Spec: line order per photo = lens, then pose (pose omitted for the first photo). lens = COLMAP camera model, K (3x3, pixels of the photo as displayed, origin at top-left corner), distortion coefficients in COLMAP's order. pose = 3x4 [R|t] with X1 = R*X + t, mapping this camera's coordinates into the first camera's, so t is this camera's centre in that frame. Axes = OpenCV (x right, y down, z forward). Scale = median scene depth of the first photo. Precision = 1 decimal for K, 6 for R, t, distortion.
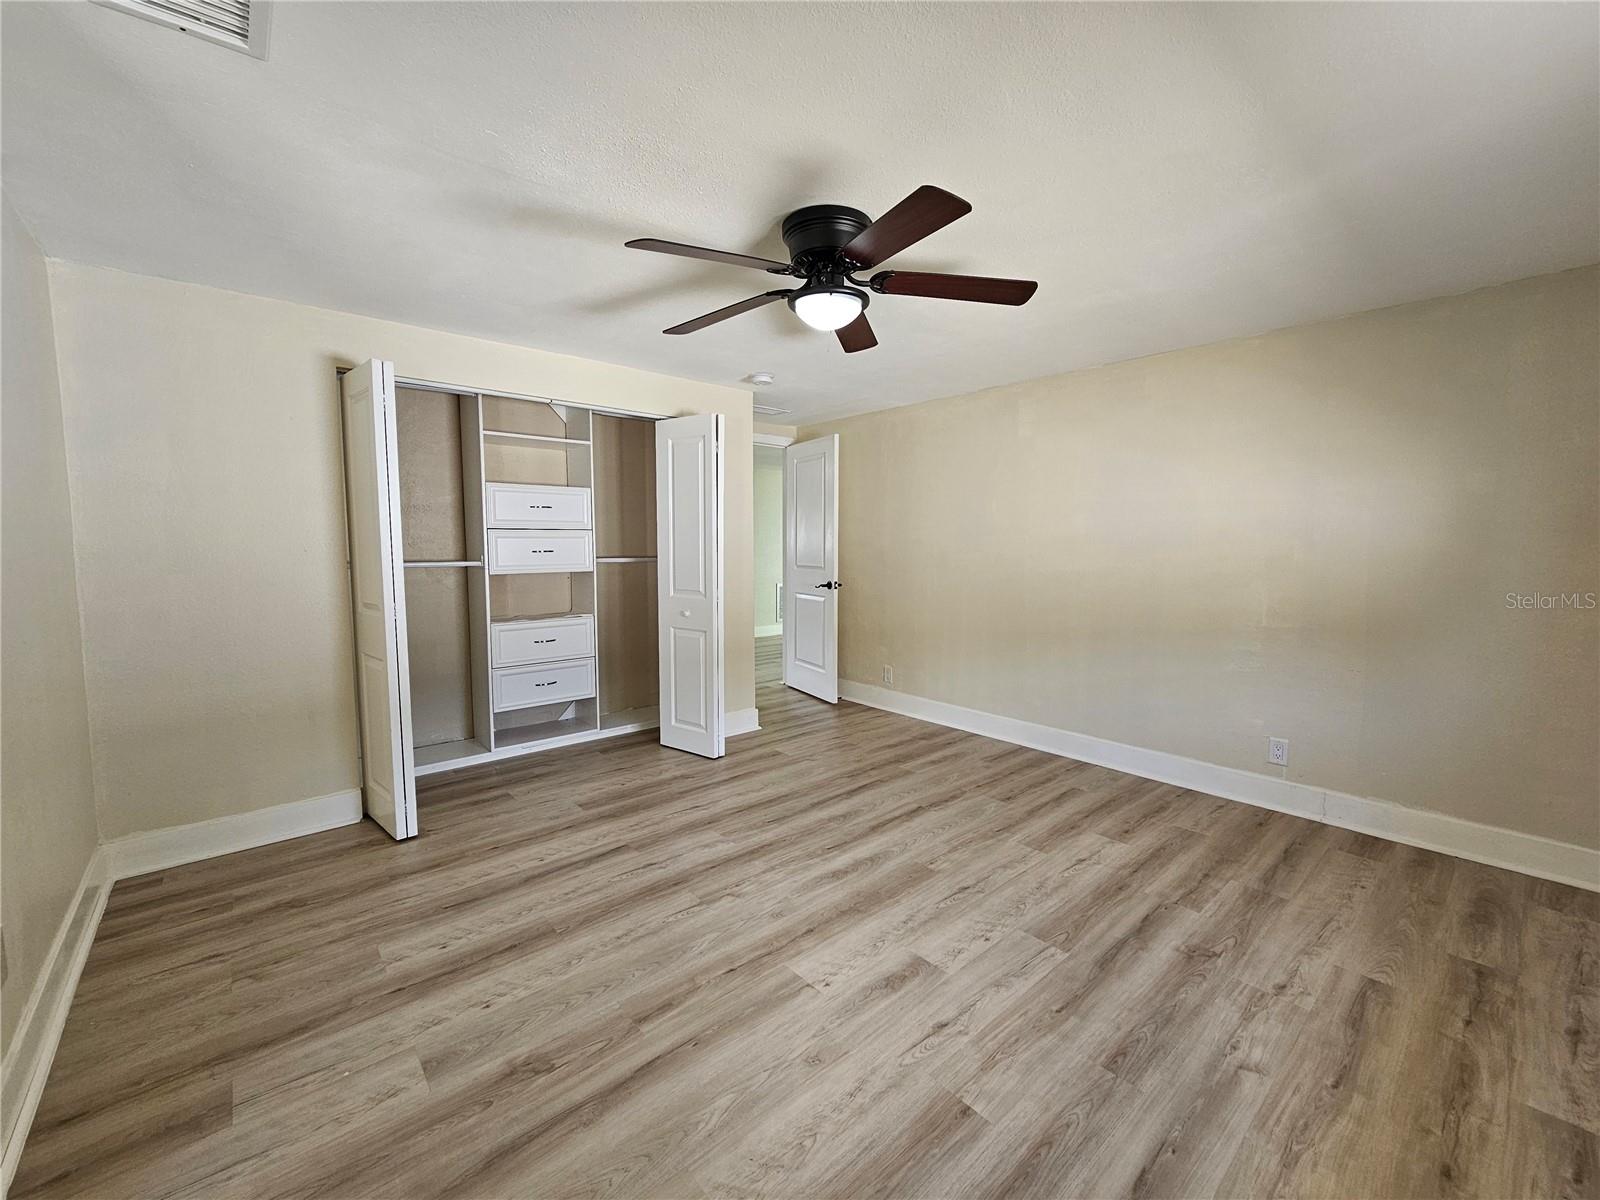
lens RADIAL K [[660.9, 0, 801.3], [0, 660.9, 598.5], [0, 0, 1]] dist [0.000843, 0.000037]
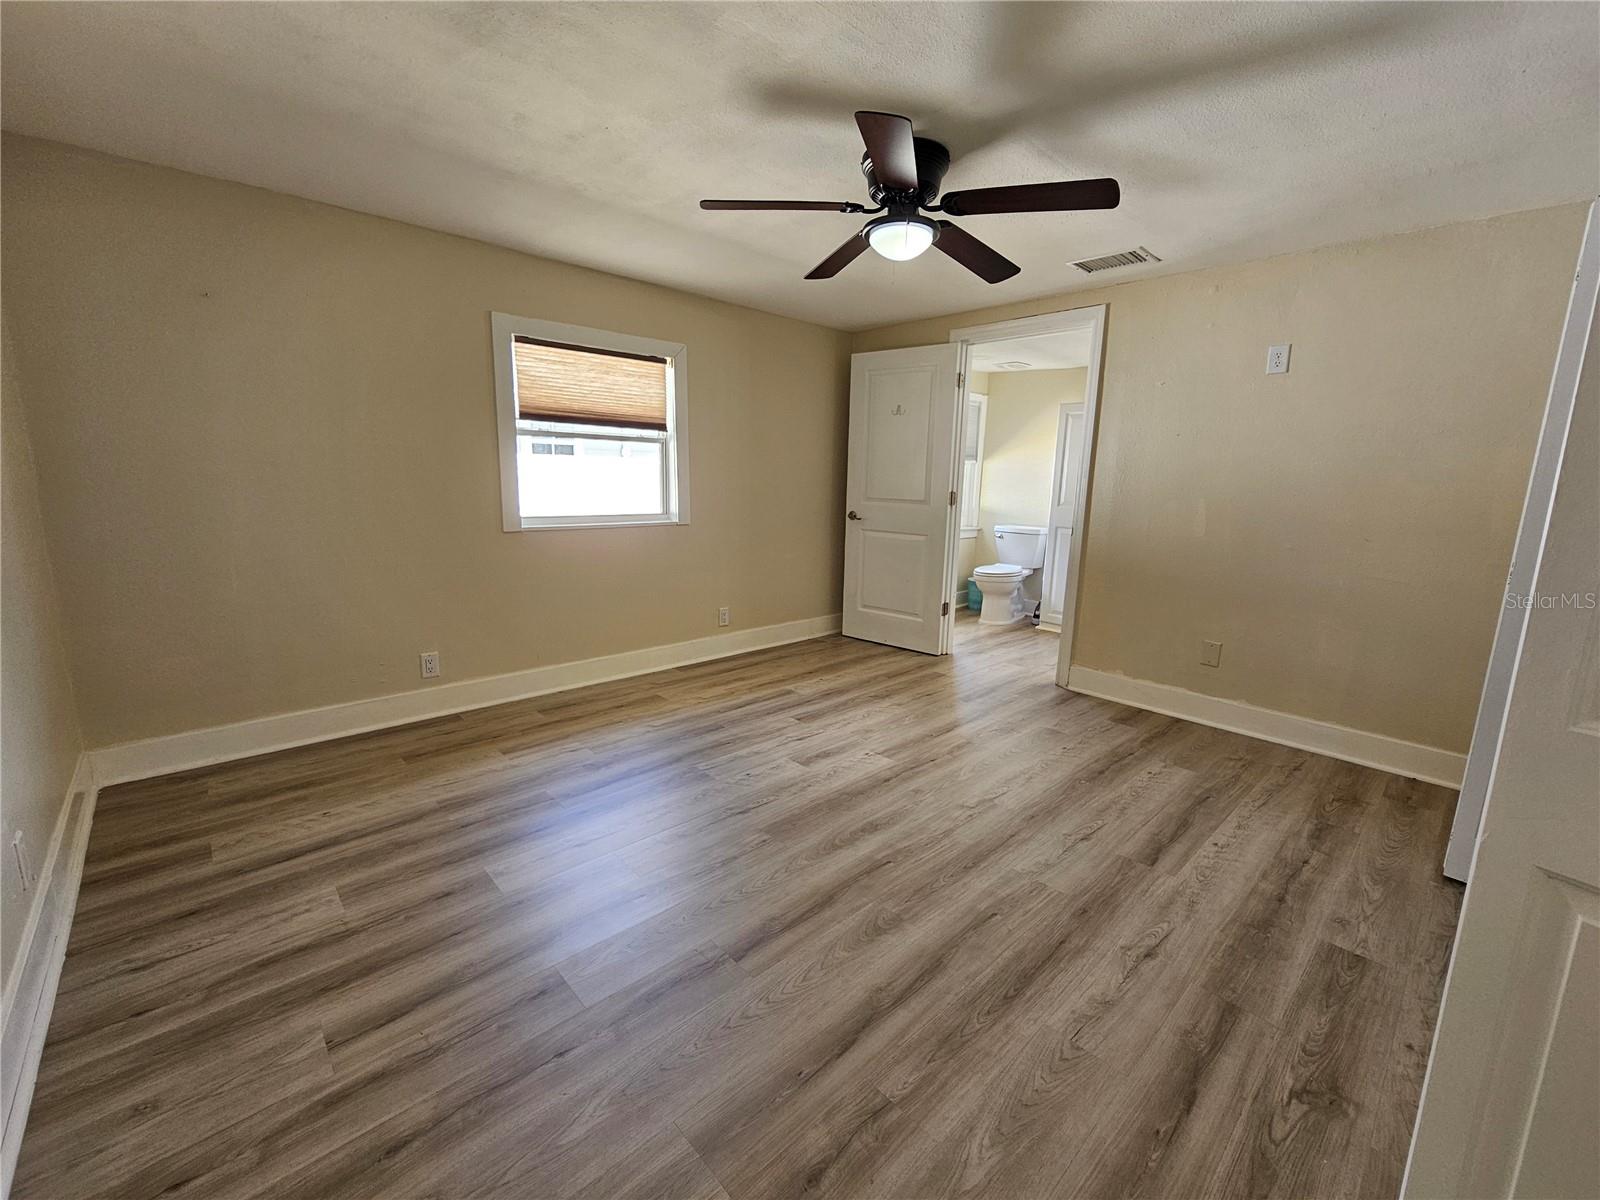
lens RADIAL K [[660.9, 0, 807.6], [0, 660.9, 607.0], [0, 0, 1]] dist [0.000843, 0.000037]
pose [[-0.998850, -0.016553, -0.045003, 0.204017], [-0.028457, 0.960018, 0.278488, -0.140763], [0.038594, 0.279448, -0.959385, 1.916882]]
